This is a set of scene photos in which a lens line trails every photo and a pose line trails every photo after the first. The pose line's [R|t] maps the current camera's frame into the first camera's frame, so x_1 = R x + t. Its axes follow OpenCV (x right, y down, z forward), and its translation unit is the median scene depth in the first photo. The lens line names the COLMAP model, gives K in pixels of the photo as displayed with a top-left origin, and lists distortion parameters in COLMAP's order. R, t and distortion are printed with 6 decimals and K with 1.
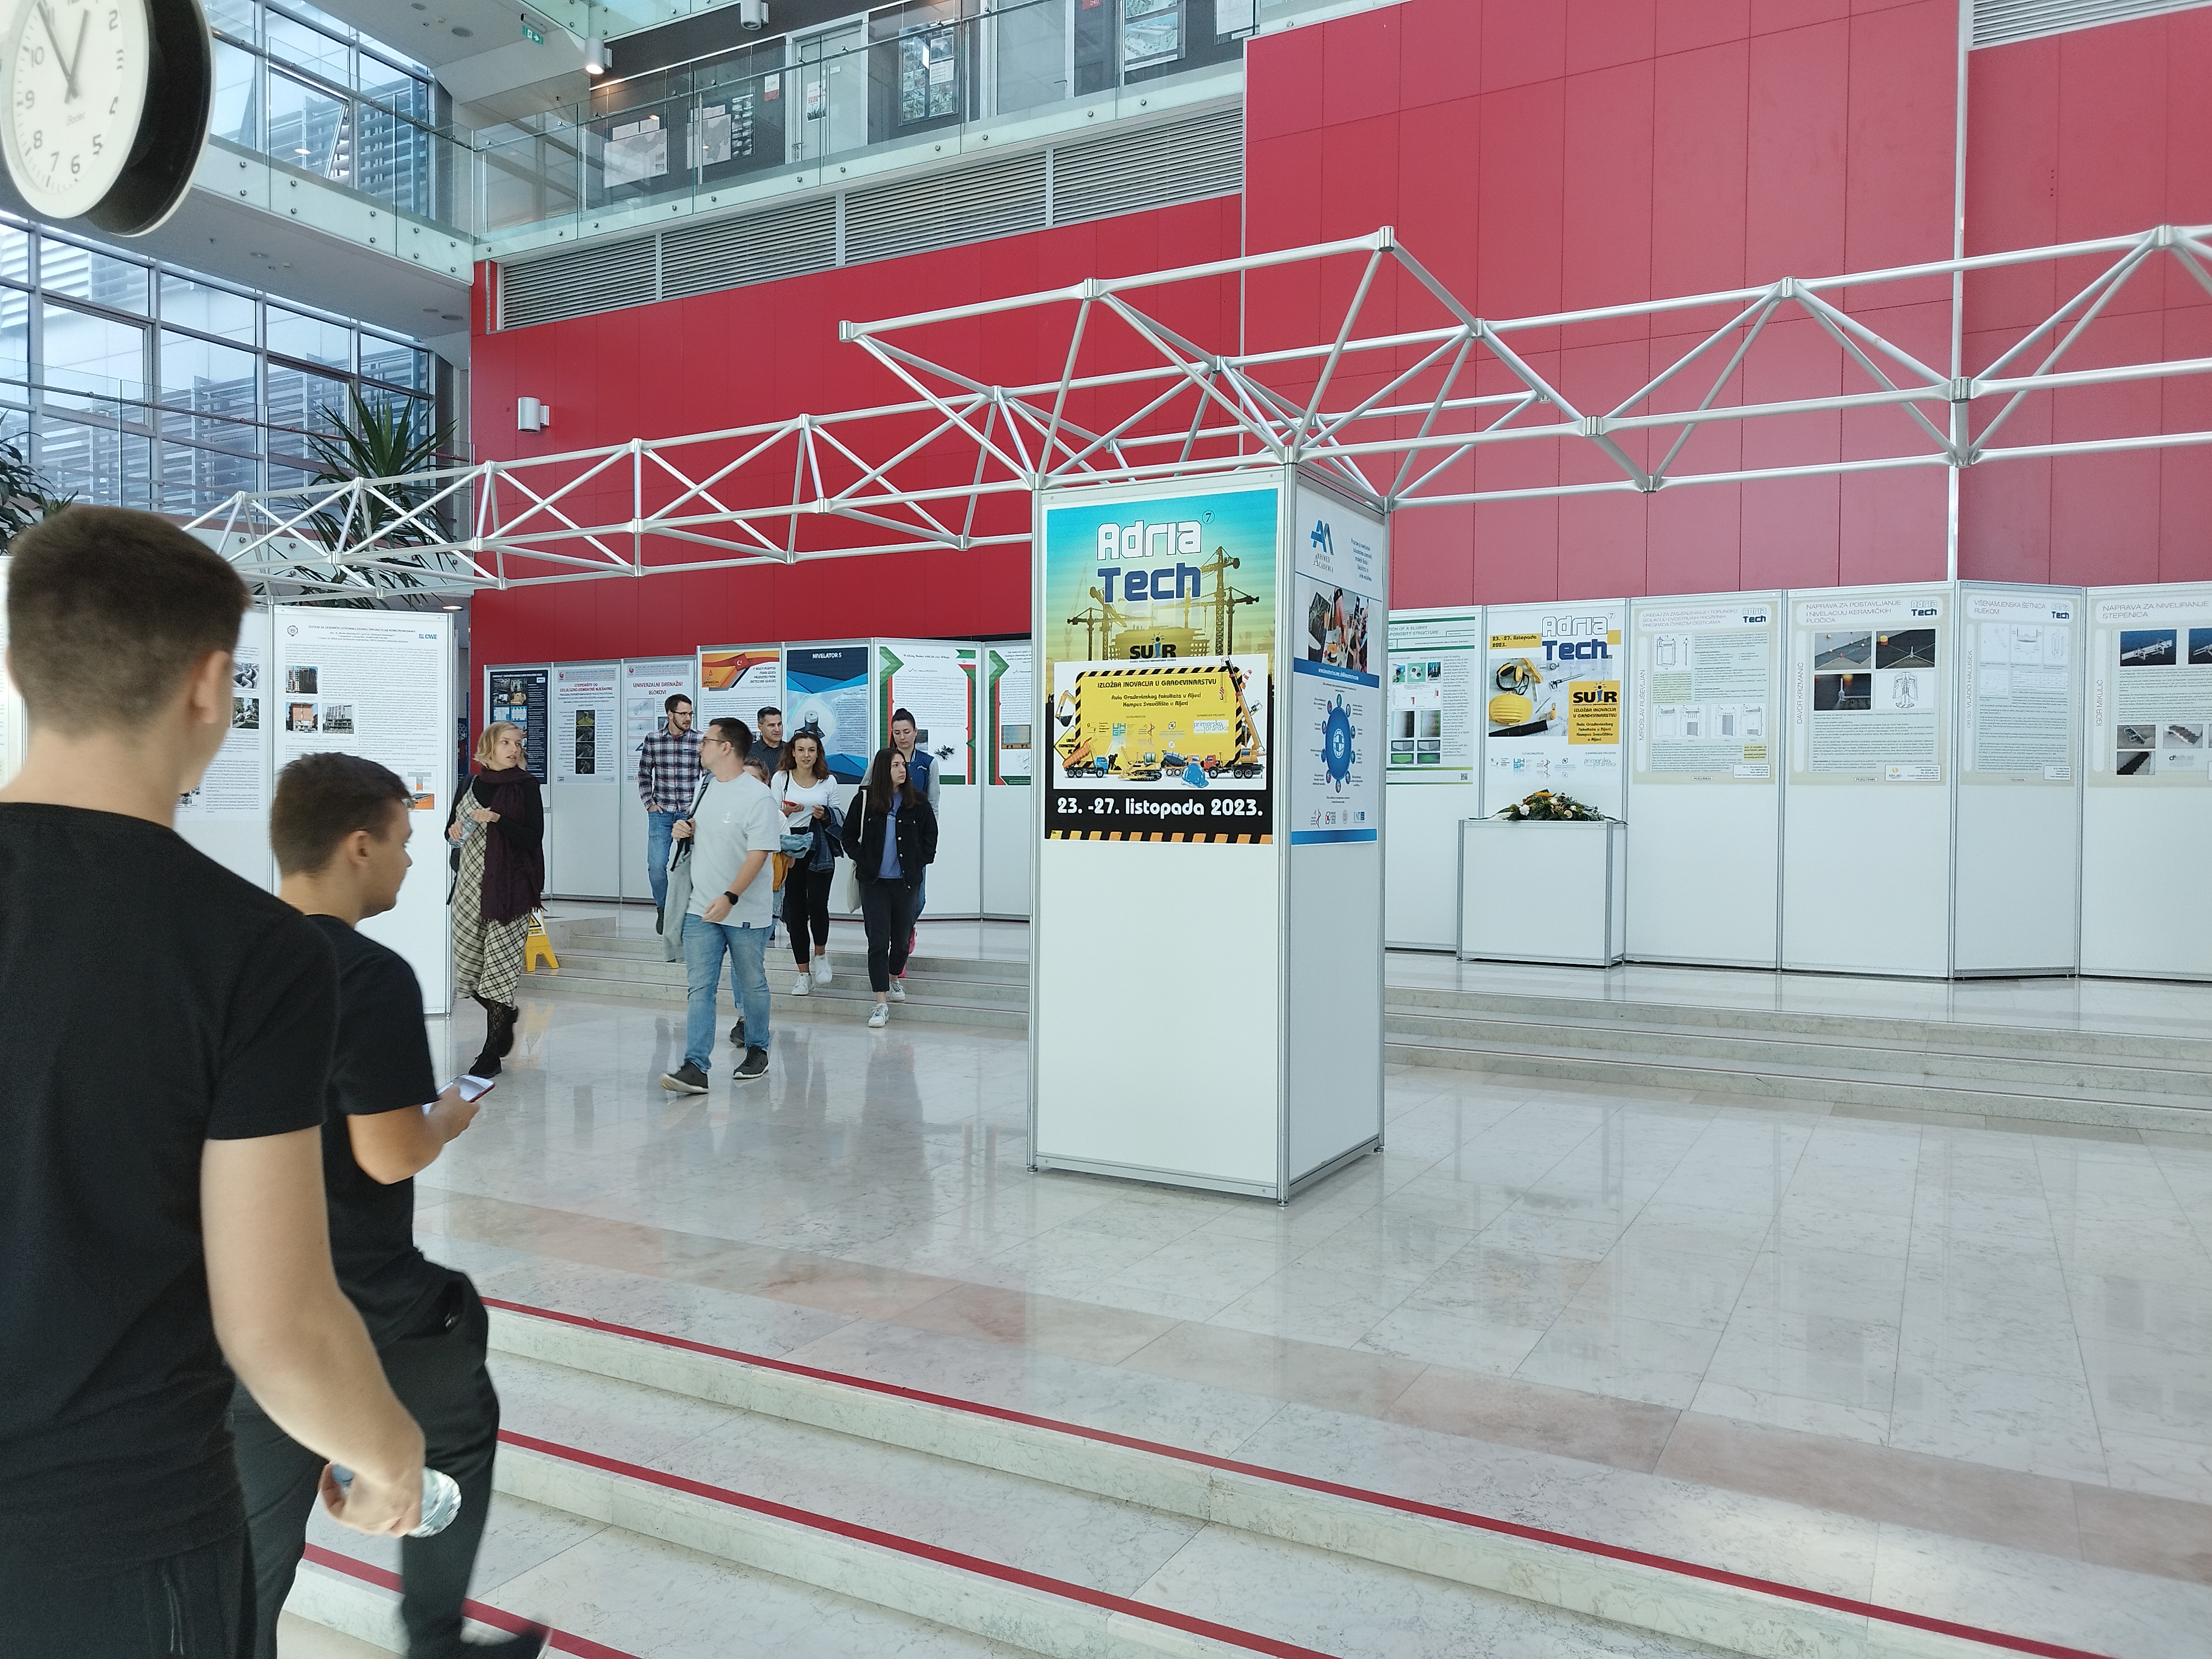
lens RADIAL K [[1569.9, 0, 1083.1], [0, 1569.9, 821.0], [0, 0, 1]] dist [0.039155, -0.037719]
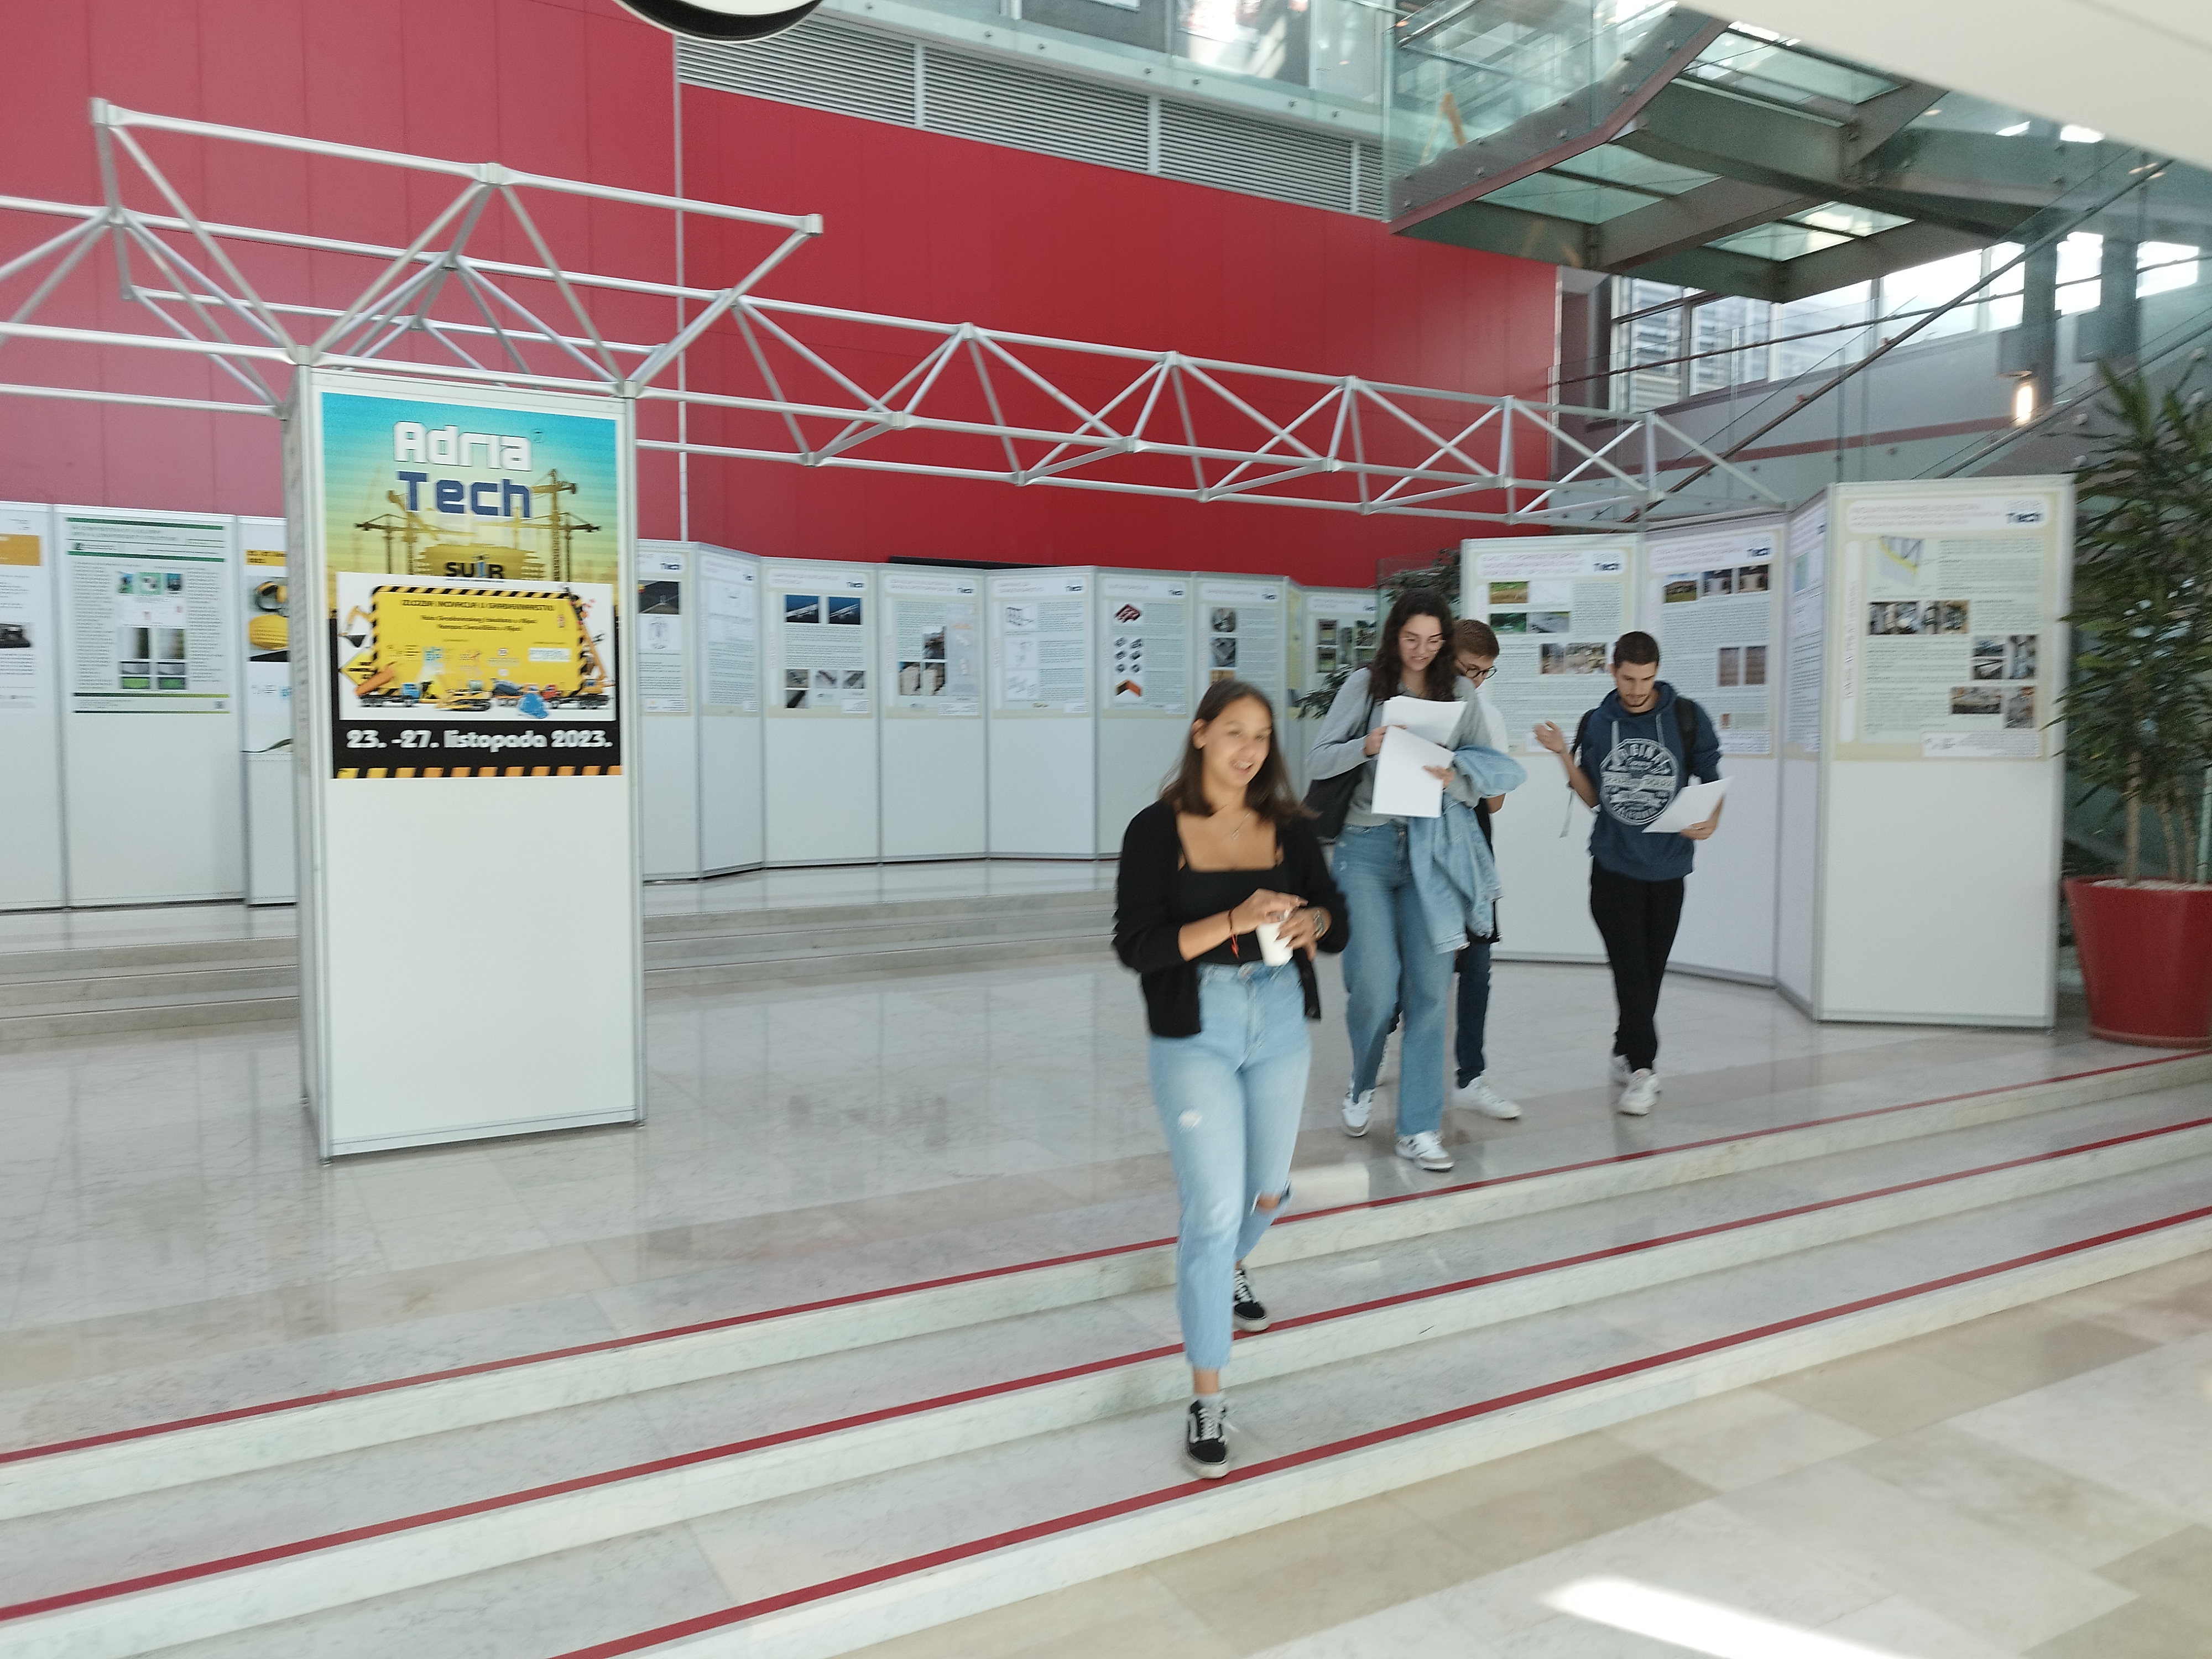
lens RADIAL K [[1602.8, 0, 1101.0], [0, 1602.8, 825.3], [0, 0, 1]] dist [0.012766, -0.003058]
pose [[0.536429, -0.055971, 0.842087, -0.549545], [0.016919, 0.998311, 0.055577, -0.004572], [-0.843776, -0.015565, 0.536470, 0.175273]]
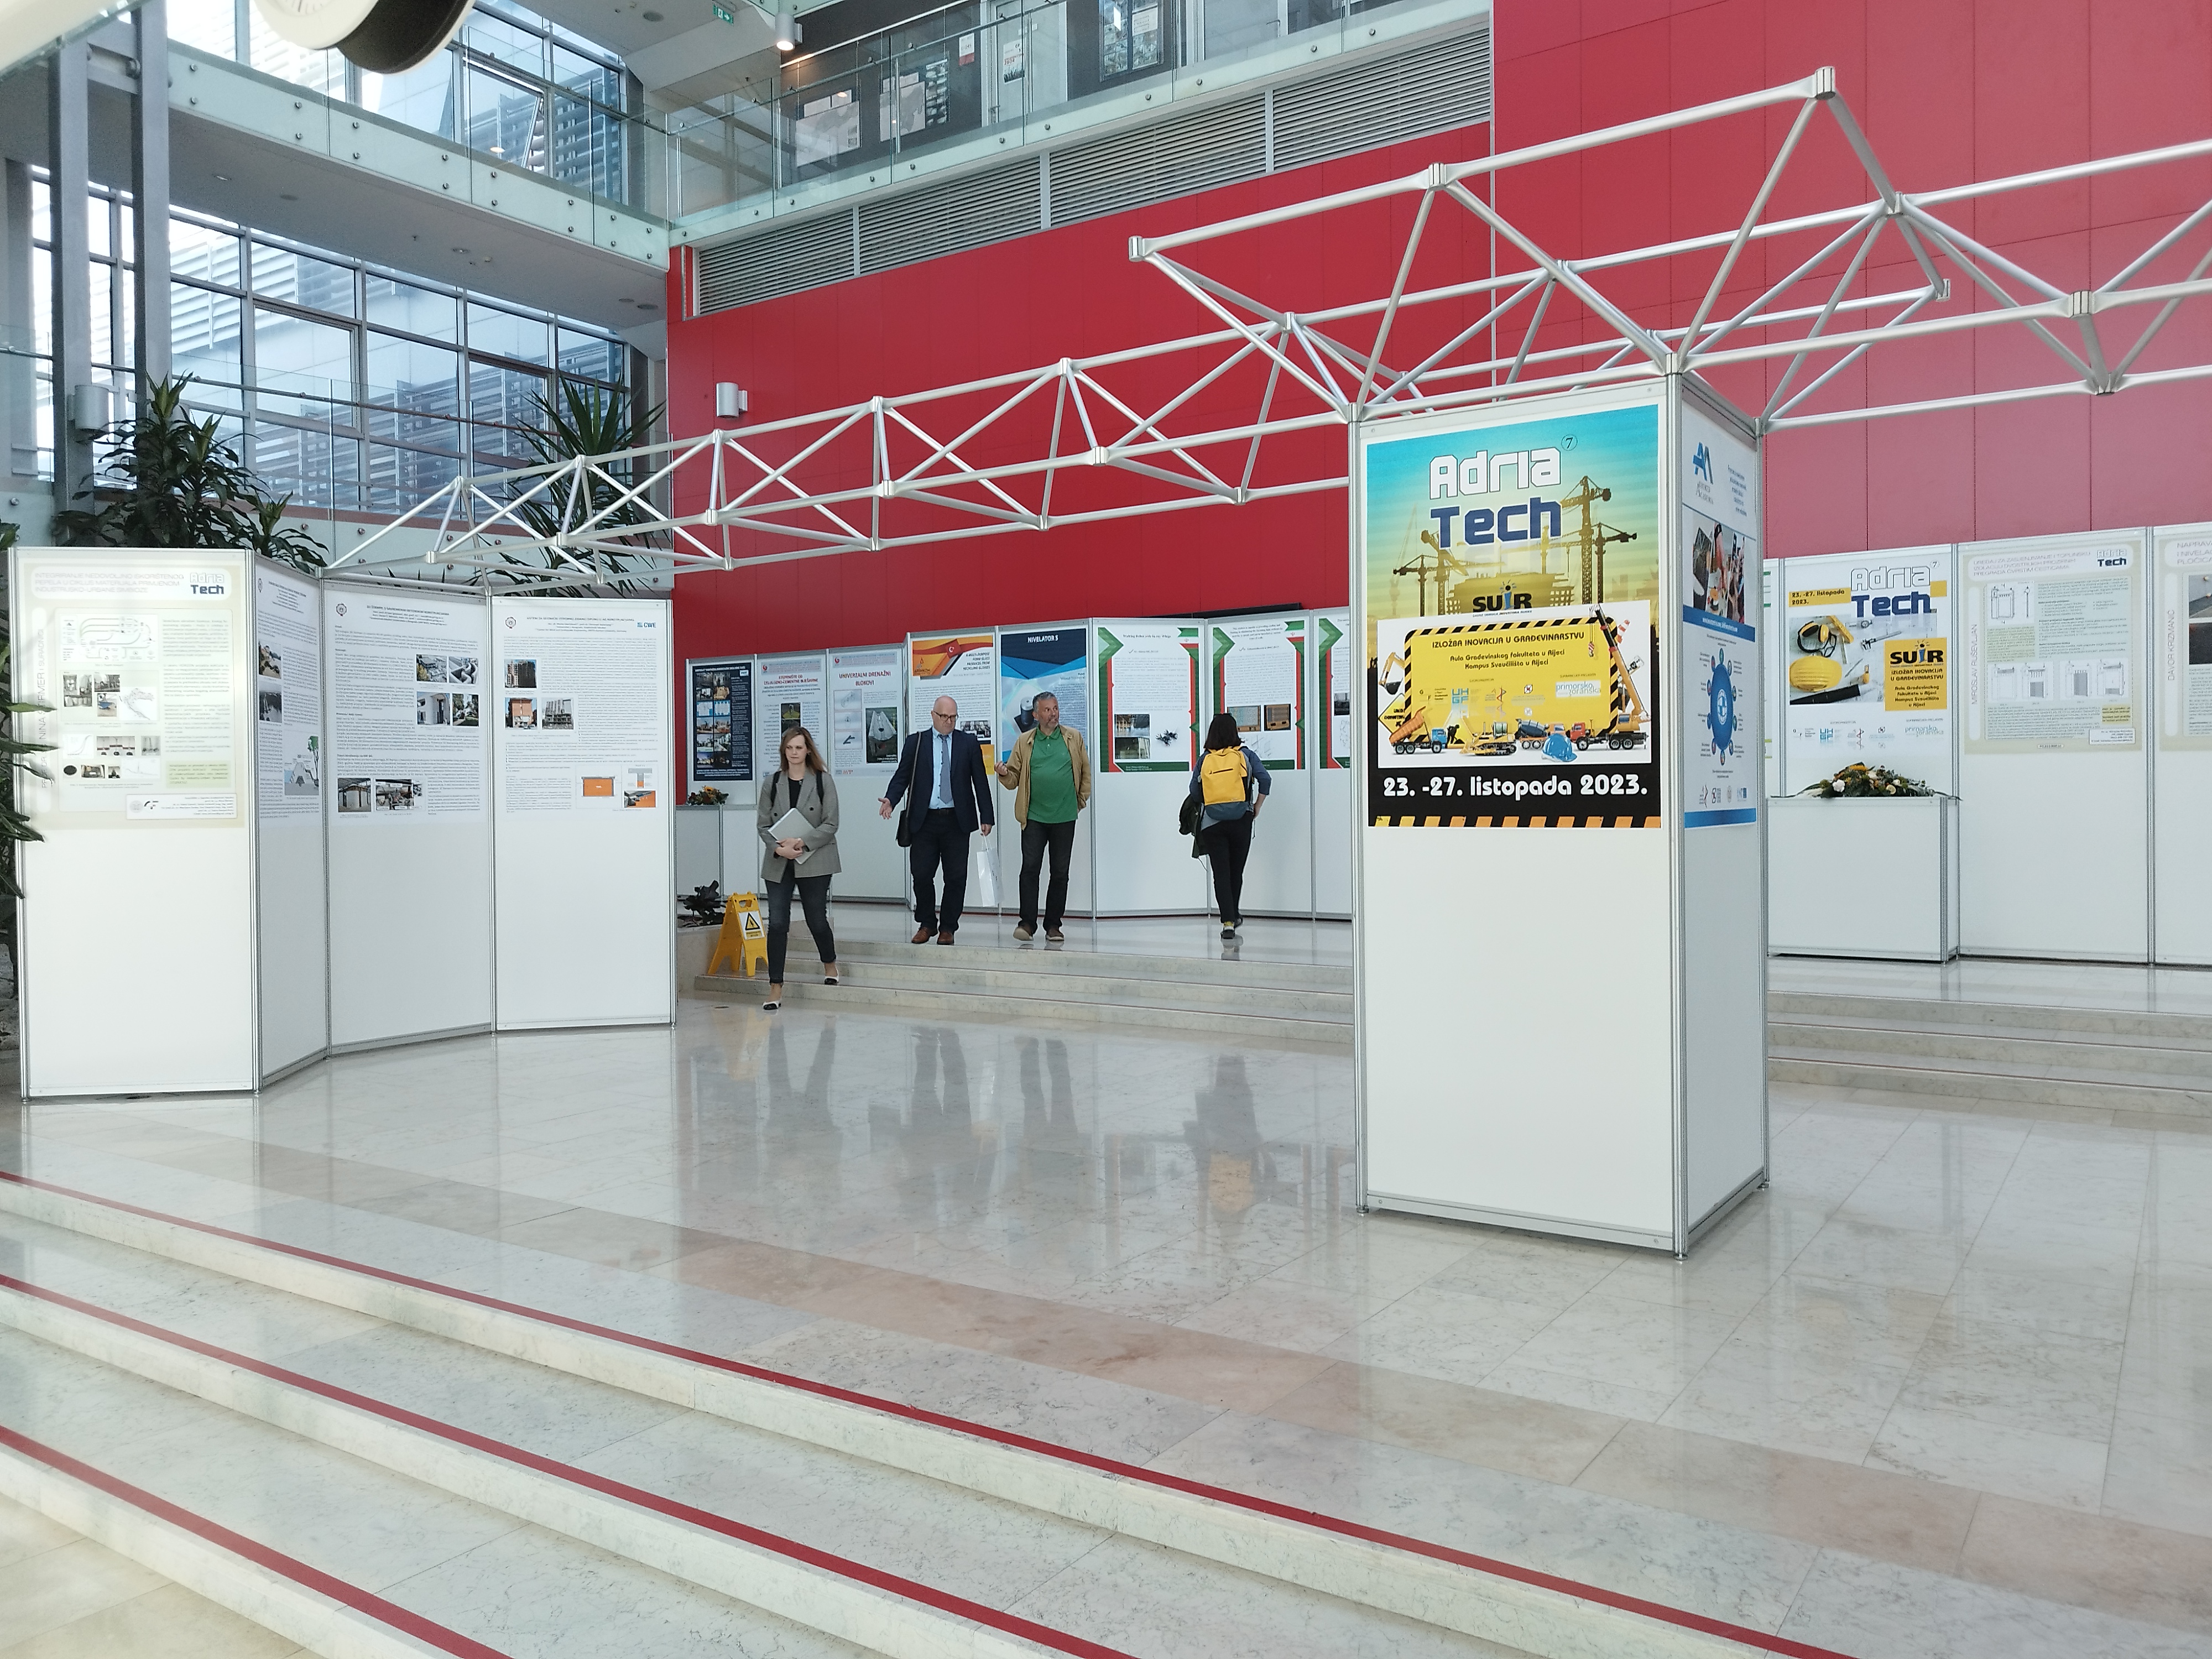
lens RADIAL K [[1609.6, 0, 1110.8], [0, 1609.6, 800.4], [0, 0, 1]] dist [0.013709, -0.001409]
pose [[0.995463, -0.018733, -0.093282, -0.084841], [0.018065, 0.999805, -0.007997, 0.001841], [0.093414, 0.006275, 0.995608, 0.110959]]
